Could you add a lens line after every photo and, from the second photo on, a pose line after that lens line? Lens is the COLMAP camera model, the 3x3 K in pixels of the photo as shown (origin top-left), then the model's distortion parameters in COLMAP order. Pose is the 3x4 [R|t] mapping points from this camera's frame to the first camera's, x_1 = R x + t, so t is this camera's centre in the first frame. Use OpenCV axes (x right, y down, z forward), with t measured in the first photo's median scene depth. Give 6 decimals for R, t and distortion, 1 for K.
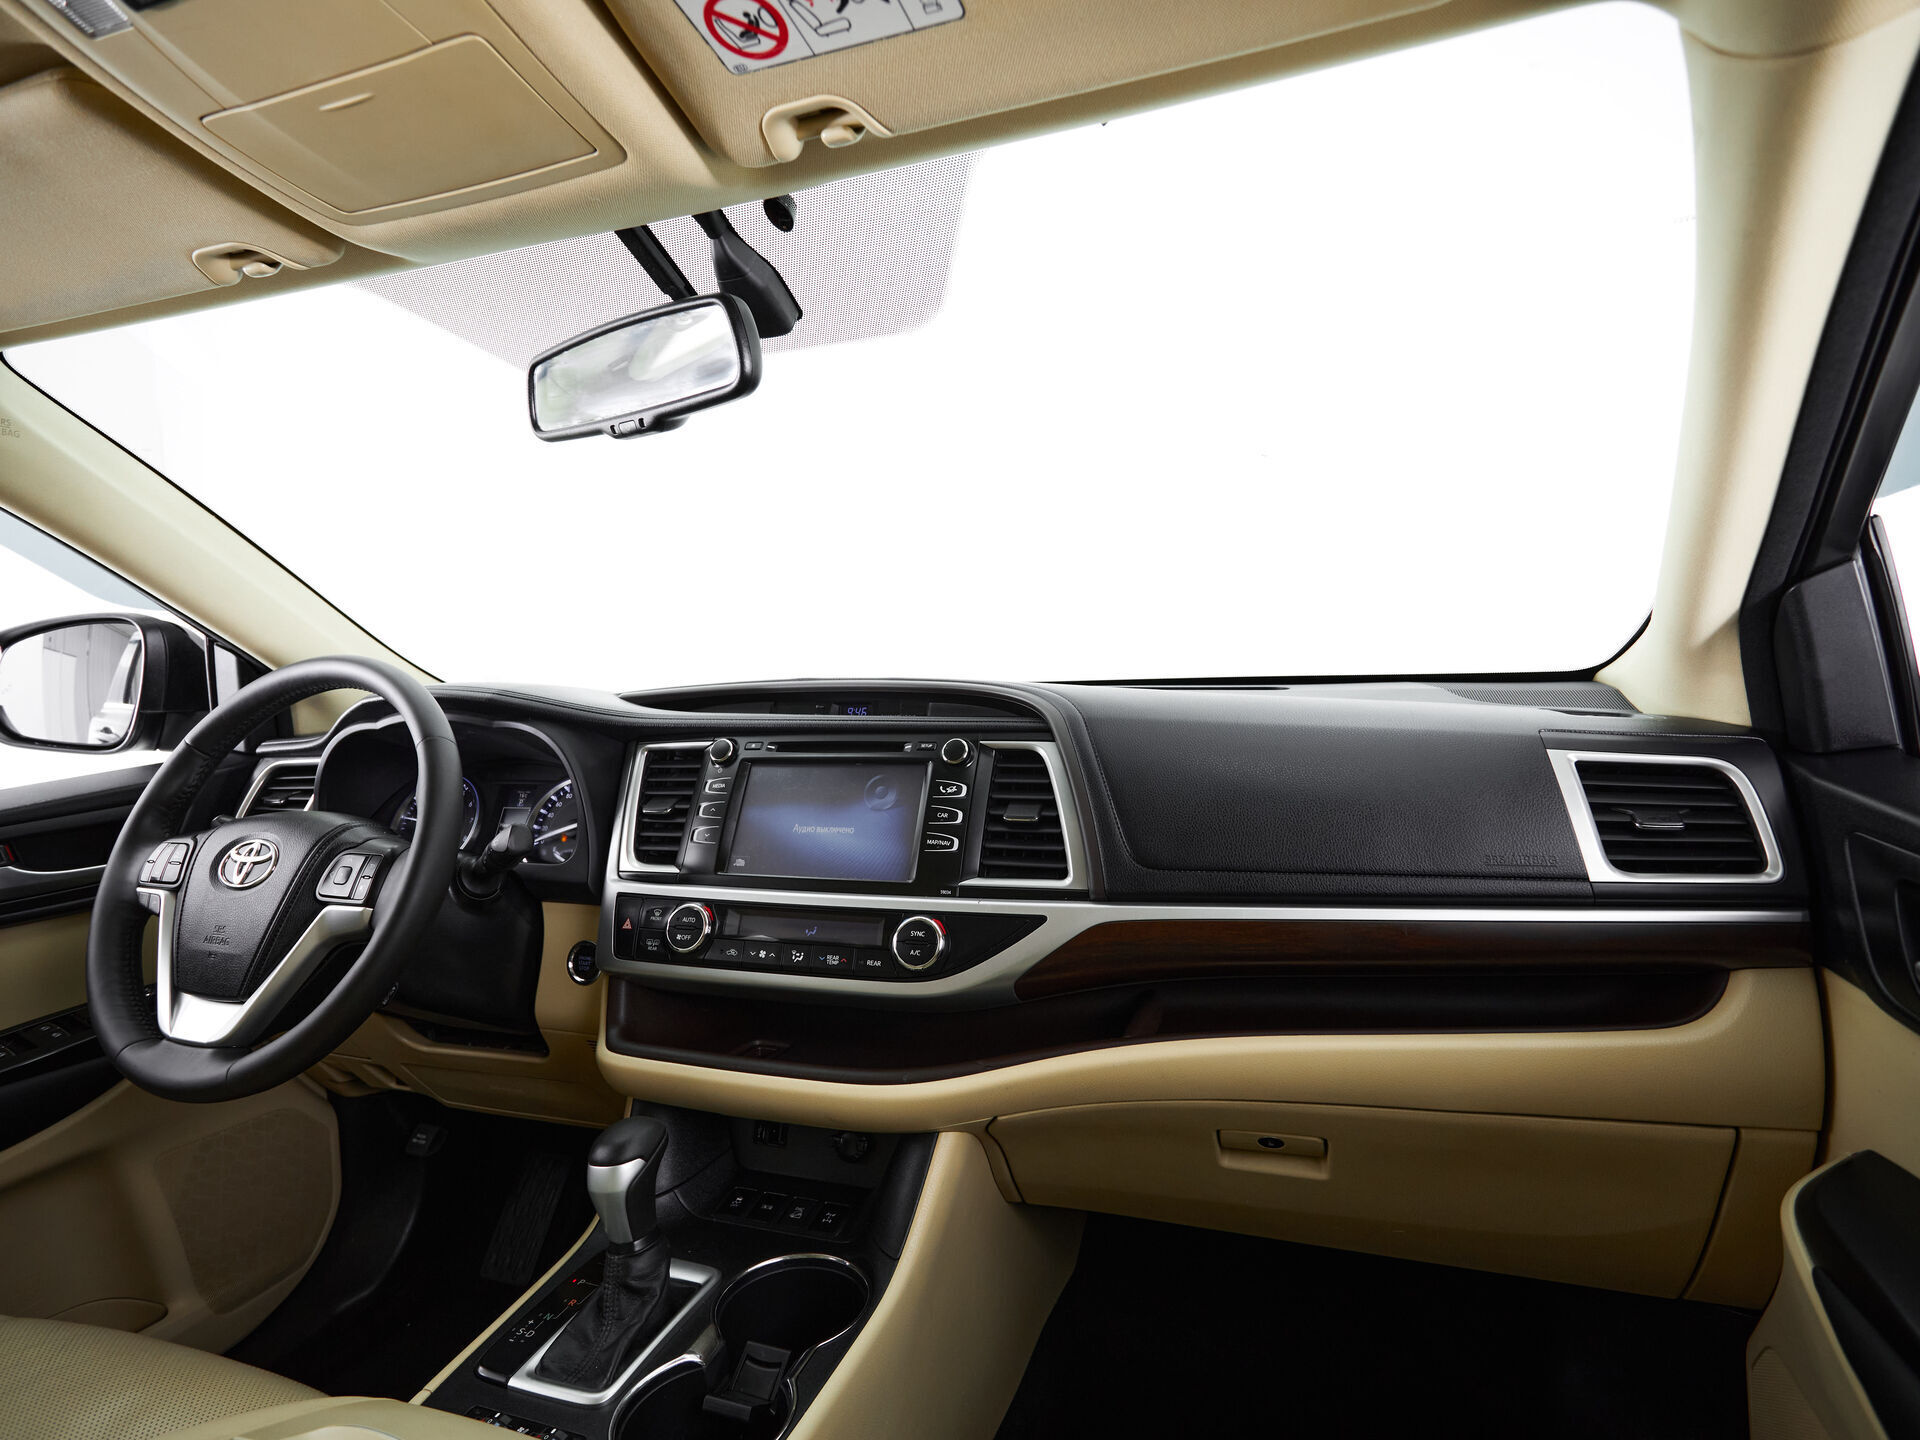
lens RADIAL K [[1014.5, 0, 961.6], [0, 1014.5, 717.3], [0, 0, 1]] dist [-0.005774, -0.000276]
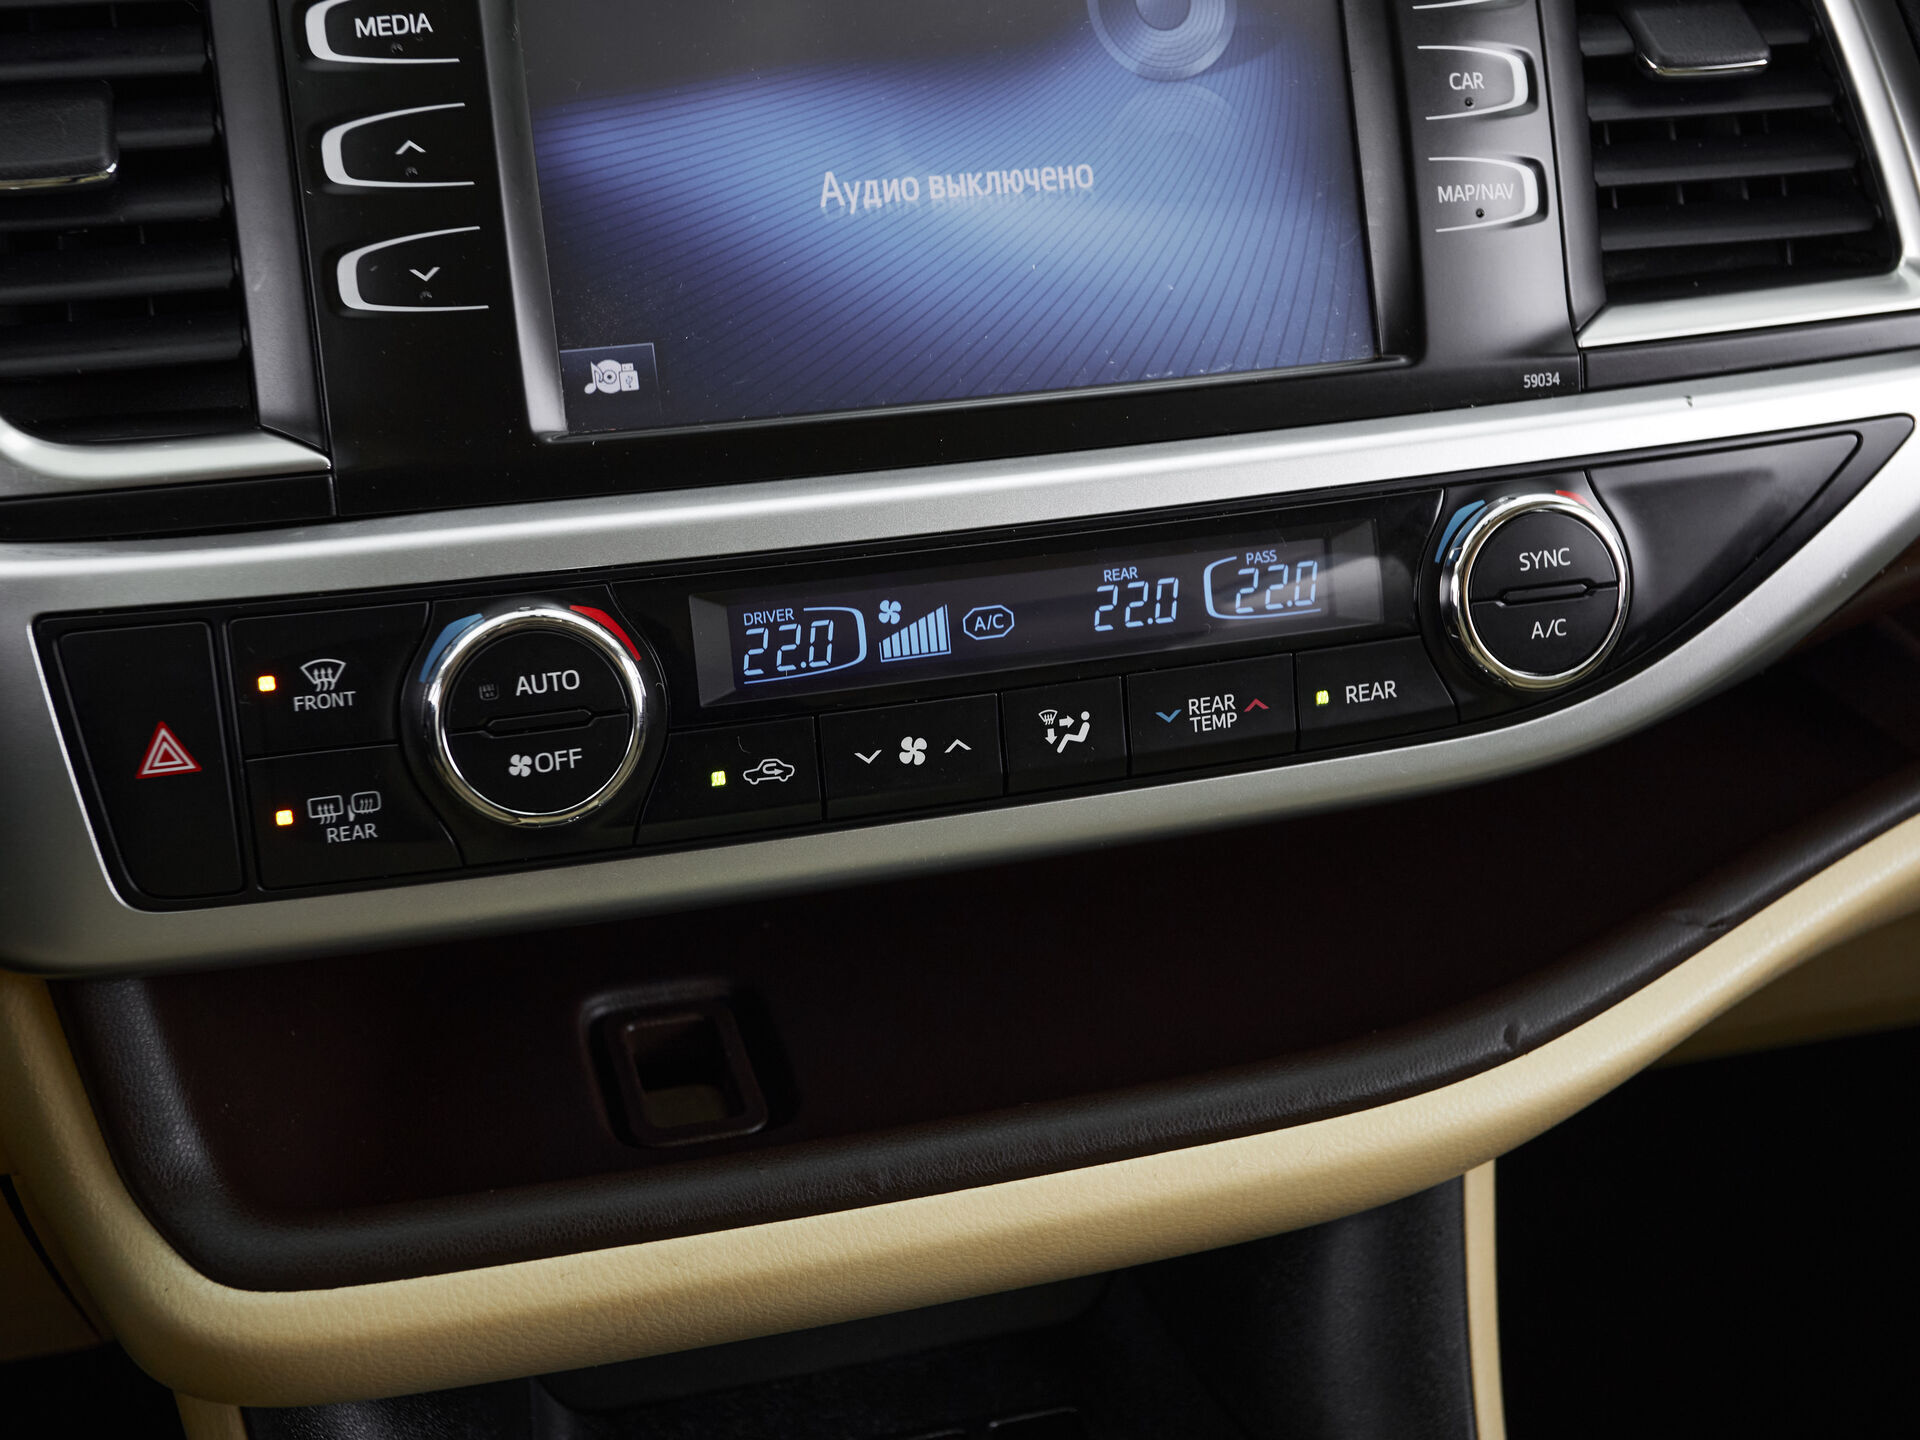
lens RADIAL K [[2437.8, 0, 924.1], [0, 2437.8, 672.0], [0, 0, 1]] dist [0.031194, 0.000000]
pose [[0.817701, -0.237845, 0.524208, -0.485618], [-0.008325, 0.905667, 0.423907, -0.028437], [-0.575583, -0.350994, 0.738585, 0.568406]]
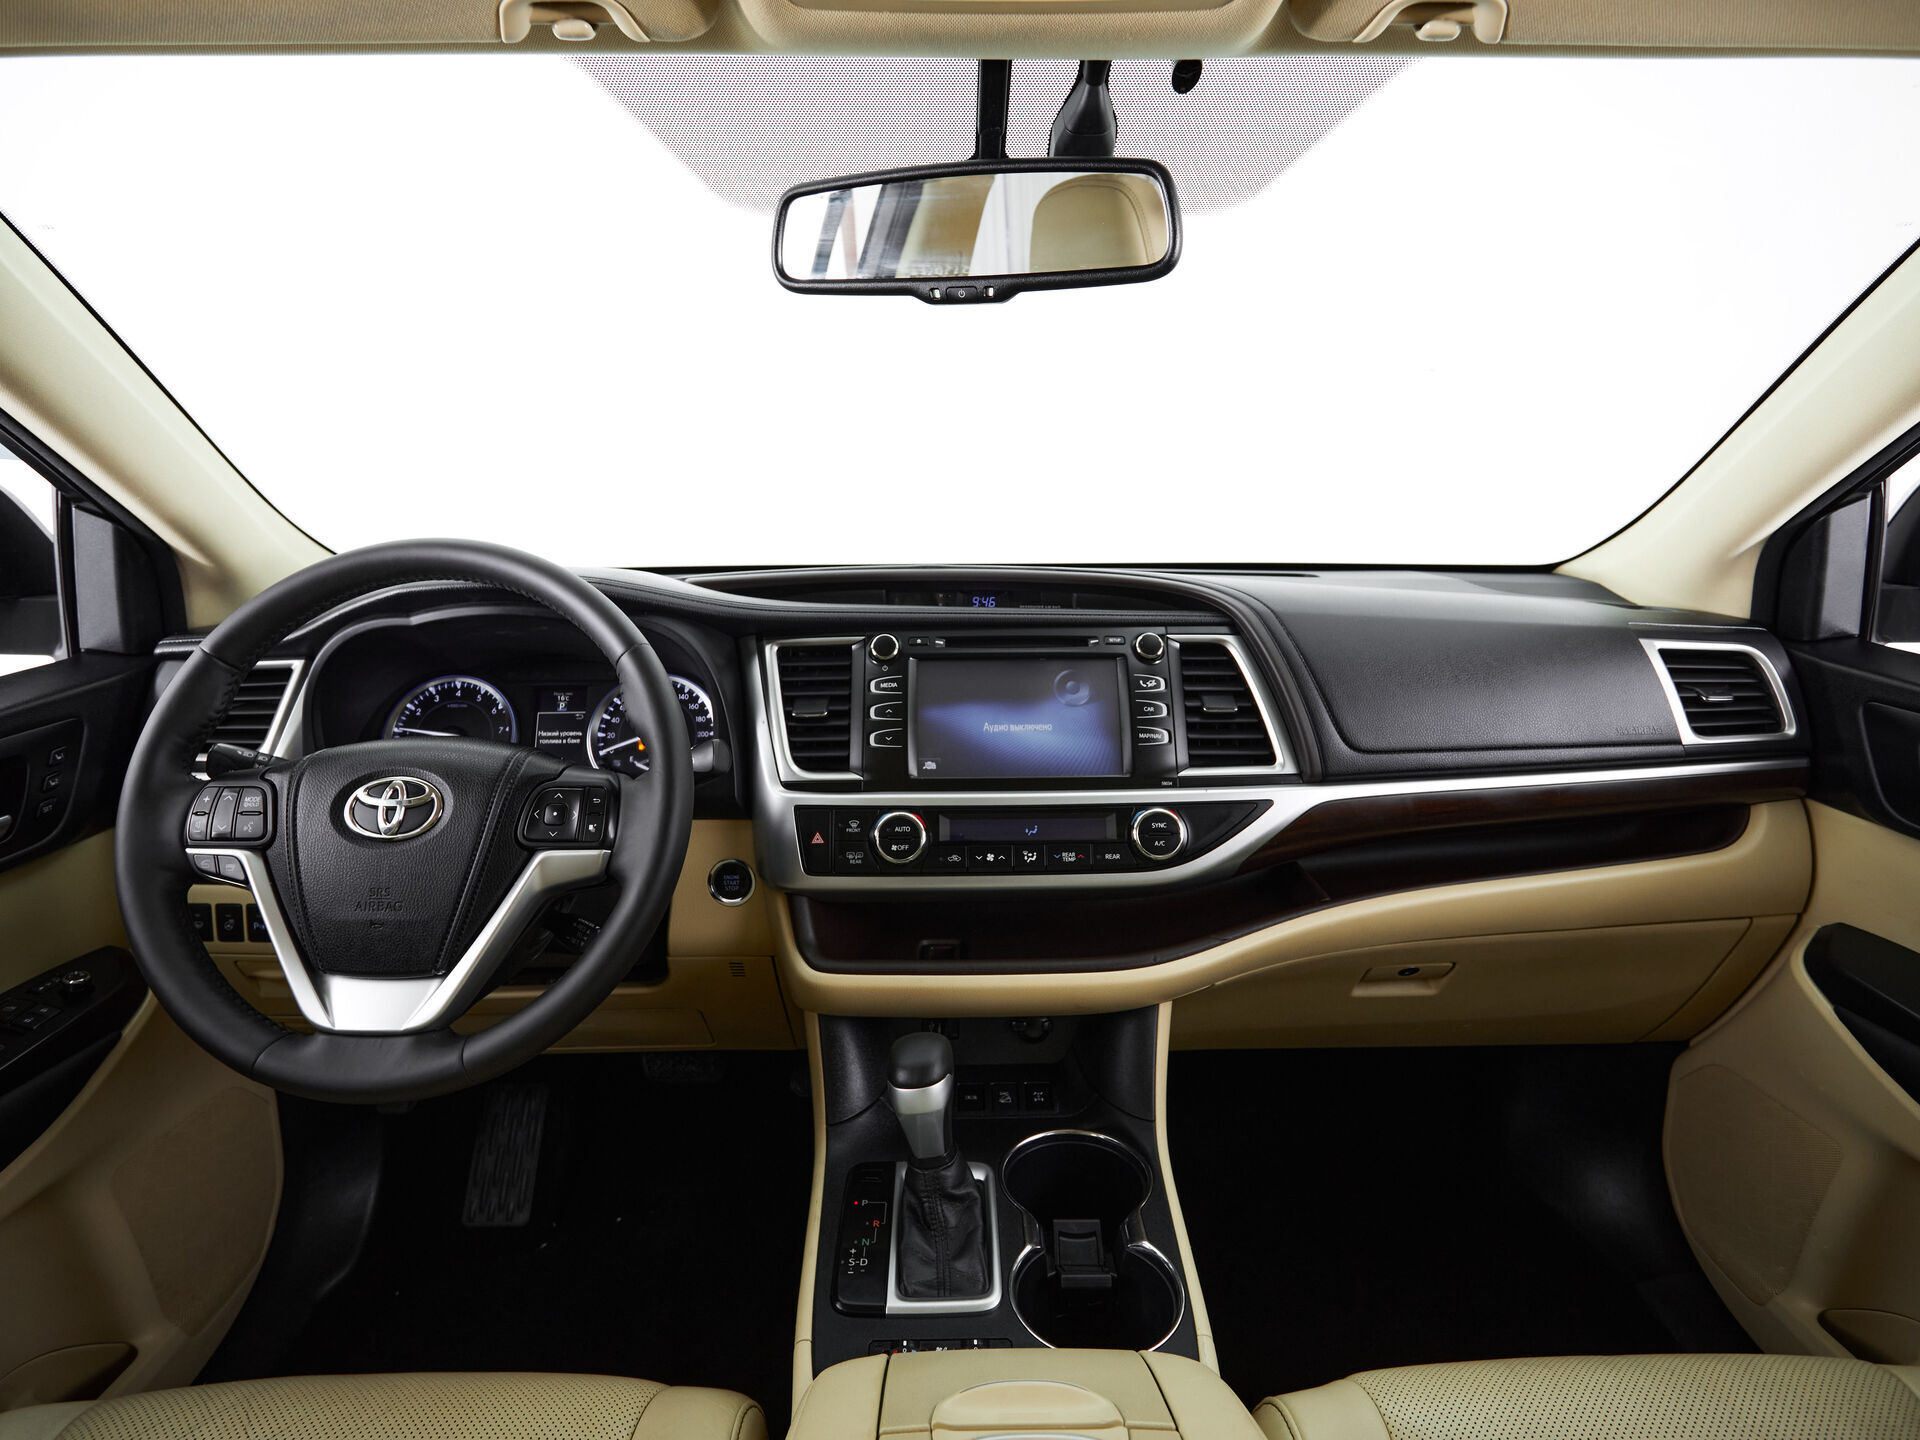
lens RADIAL K [[1014.5, 0, 961.0], [0, 1014.5, 718.6], [0, 0, 1]] dist [-0.005774, -0.000276]
pose [[0.936908, -0.046065, 0.346528, -0.549365], [-0.004492, 0.989611, 0.143699, -0.040465], [-0.349547, -0.136189, 0.926968, 0.113896]]
